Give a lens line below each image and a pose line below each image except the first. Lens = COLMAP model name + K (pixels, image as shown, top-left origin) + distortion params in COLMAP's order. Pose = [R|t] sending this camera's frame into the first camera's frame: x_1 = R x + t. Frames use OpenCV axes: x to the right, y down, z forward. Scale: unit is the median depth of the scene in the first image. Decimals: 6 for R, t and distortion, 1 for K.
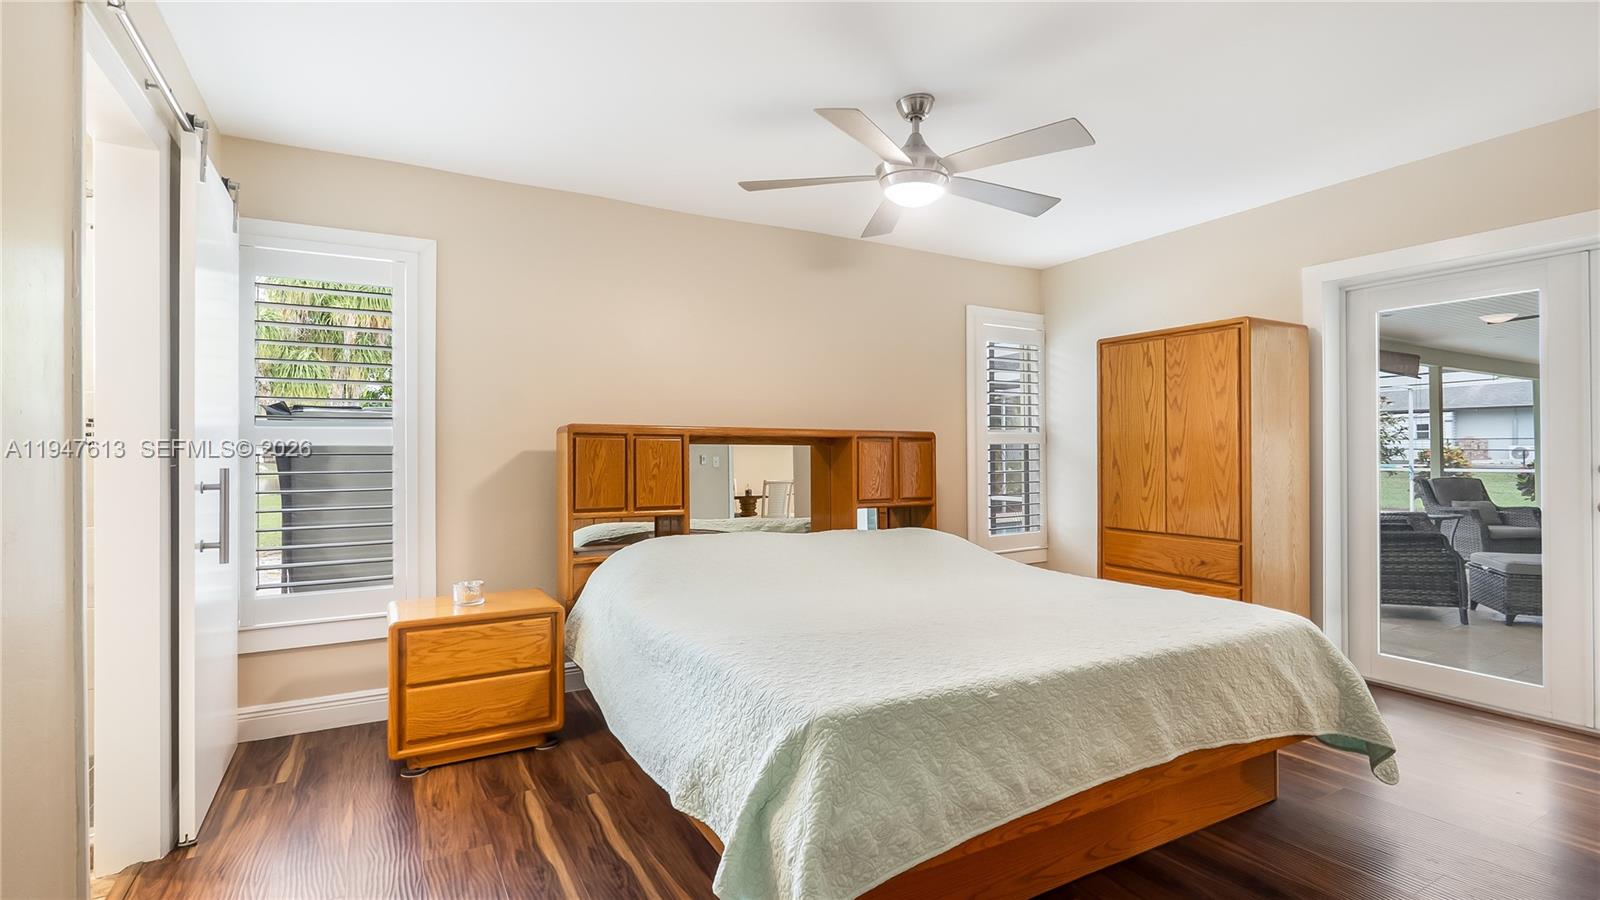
lens RADIAL K [[748.2, 0, 806.7], [0, 748.2, 447.3], [0, 0, 1]] dist [-0.000225, -0.002378]
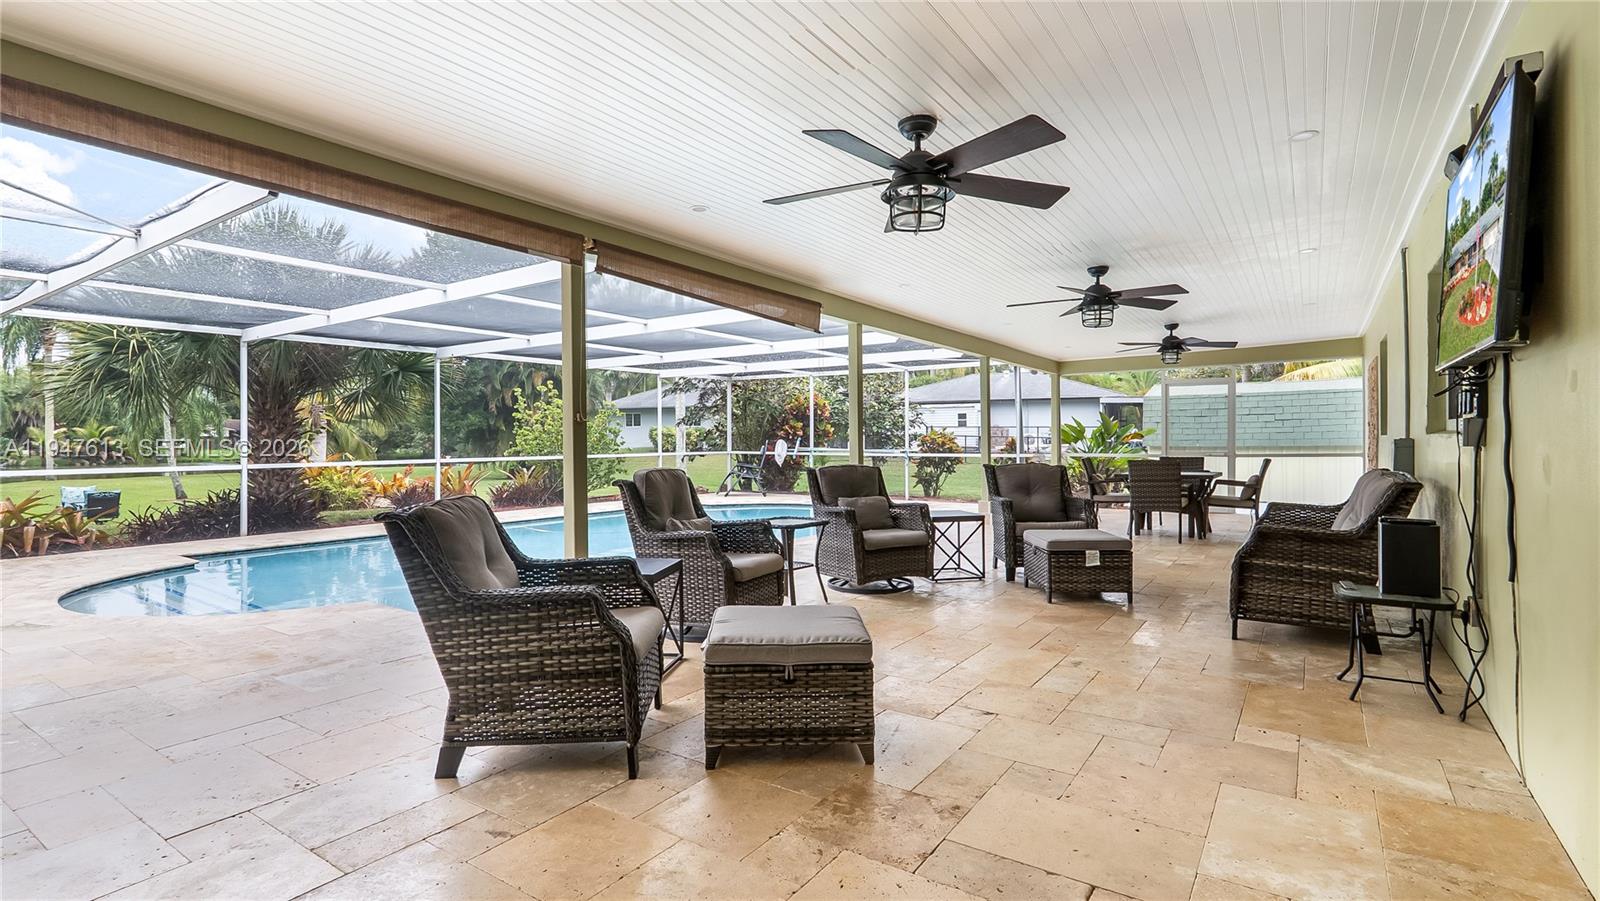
lens RADIAL K [[748.2, 0, 821.8], [0, 748.2, 443.5], [0, 0, 1]] dist [-0.000225, -0.002378]
pose [[0.898258, -0.011692, 0.439313, 0.546314], [0.009081, 0.999926, 0.008044, 0.011298], [-0.439375, -0.003237, 0.898298, 0.349492]]
